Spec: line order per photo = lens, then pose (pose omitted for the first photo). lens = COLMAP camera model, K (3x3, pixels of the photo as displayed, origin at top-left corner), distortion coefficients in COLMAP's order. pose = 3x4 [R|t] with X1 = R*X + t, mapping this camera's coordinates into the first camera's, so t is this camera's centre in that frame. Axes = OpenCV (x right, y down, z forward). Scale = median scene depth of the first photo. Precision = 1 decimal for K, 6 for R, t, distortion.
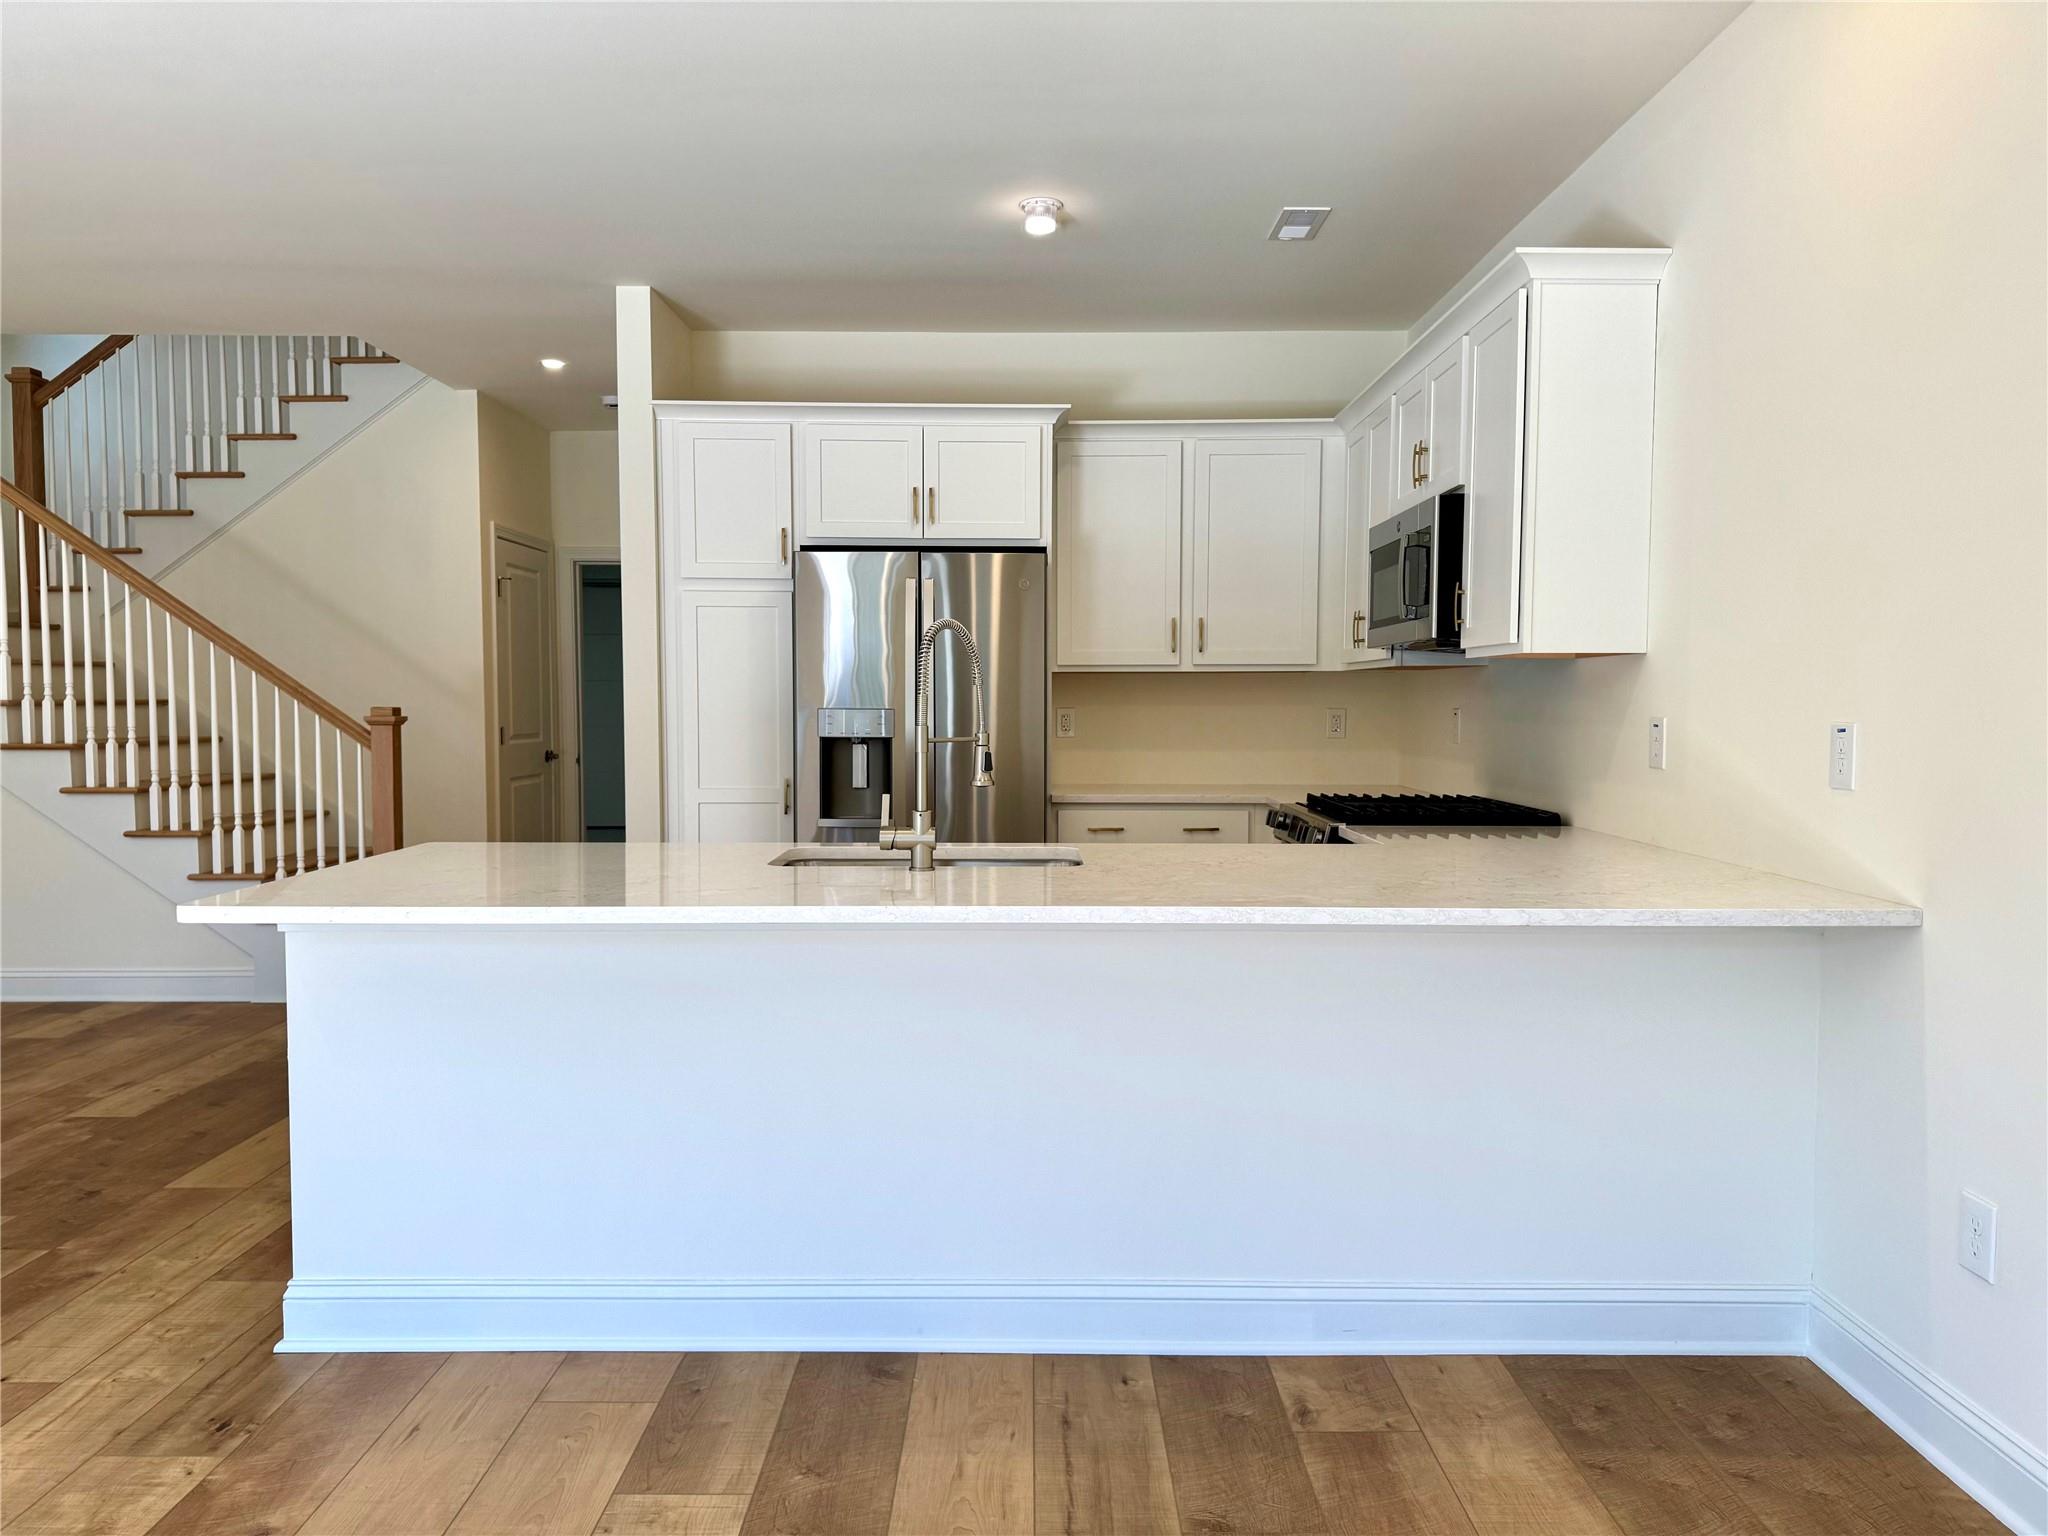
lens RADIAL K [[1451.6, 0, 1024.0], [0, 1451.6, 768.0], [0, 0, 1]] dist [0.032096, -0.040973]
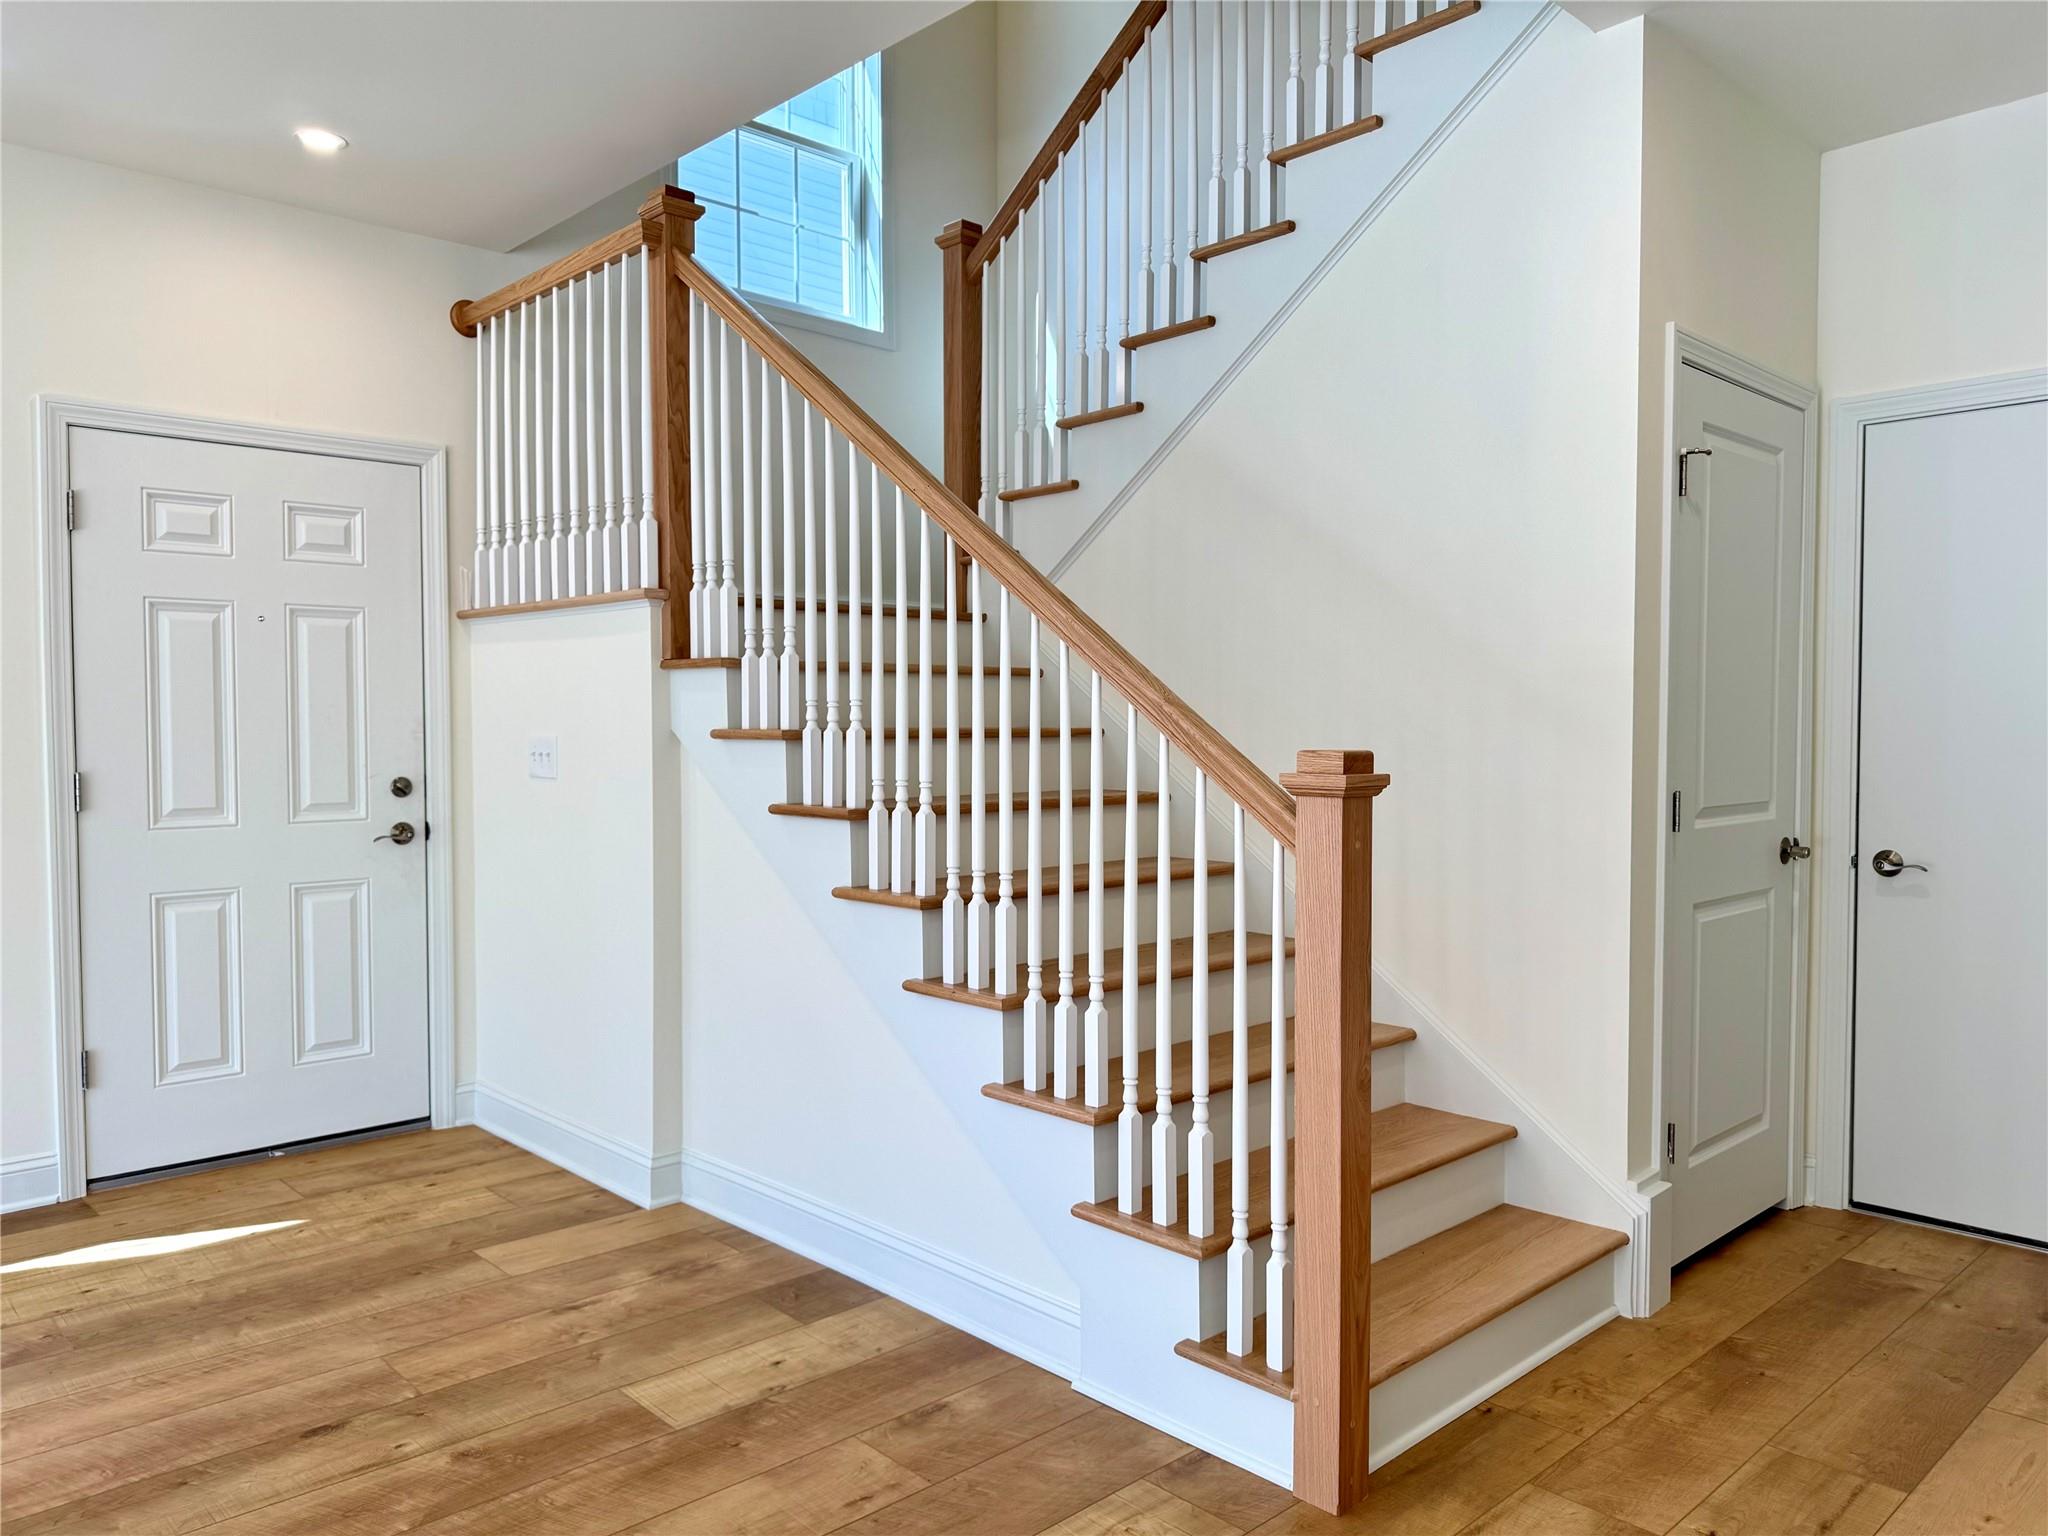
lens RADIAL K [[1451.6, 0, 1024.0], [0, 1451.6, 768.0], [0, 0, 1]] dist [0.032096, -0.040973]
pose [[0.693940, 0.025386, -0.719585, -0.184009], [-0.038961, 0.999238, -0.002321, -0.027807], [0.718978, 0.029646, 0.694400, 0.570711]]
